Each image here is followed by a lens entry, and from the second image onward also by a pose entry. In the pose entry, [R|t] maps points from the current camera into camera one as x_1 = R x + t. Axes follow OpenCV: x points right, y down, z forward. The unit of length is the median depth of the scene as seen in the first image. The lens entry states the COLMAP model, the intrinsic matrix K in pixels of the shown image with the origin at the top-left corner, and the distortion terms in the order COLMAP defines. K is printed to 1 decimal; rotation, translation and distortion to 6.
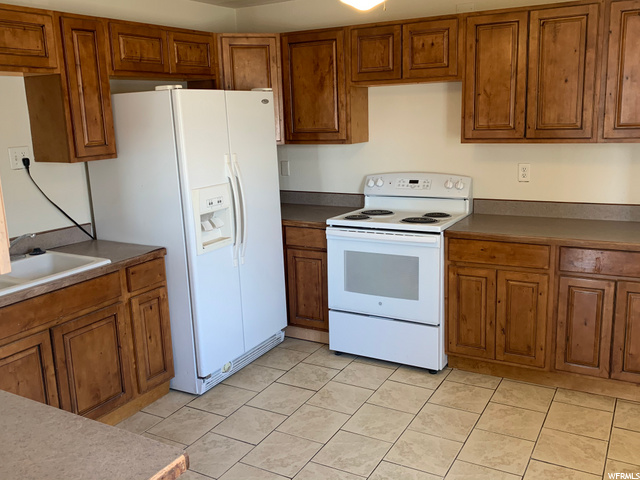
lens RADIAL K [[590.2, 0, 321.1], [0, 590.2, 230.7], [0, 0, 1]] dist [0.136229, -0.289867]
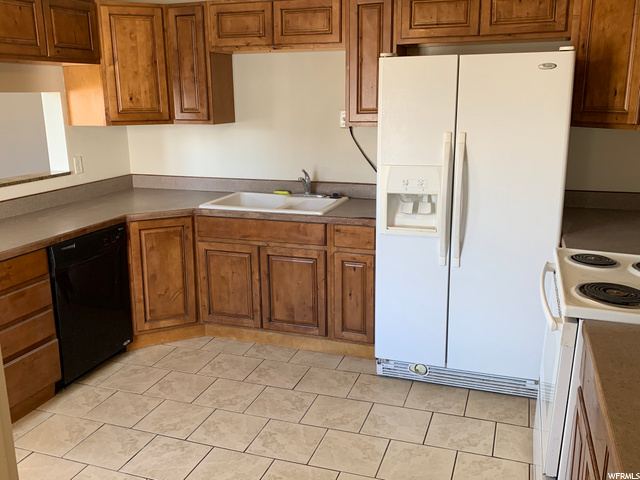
lens RADIAL K [[590.2, 0, 321.1], [0, 590.2, 230.7], [0, 0, 1]] dist [0.136229, -0.289867]
pose [[0.178200, 0.250762, -0.951506, 0.712875], [-0.191595, 0.957318, 0.216411, -0.157589], [0.965161, 0.143740, 0.218639, 0.726057]]
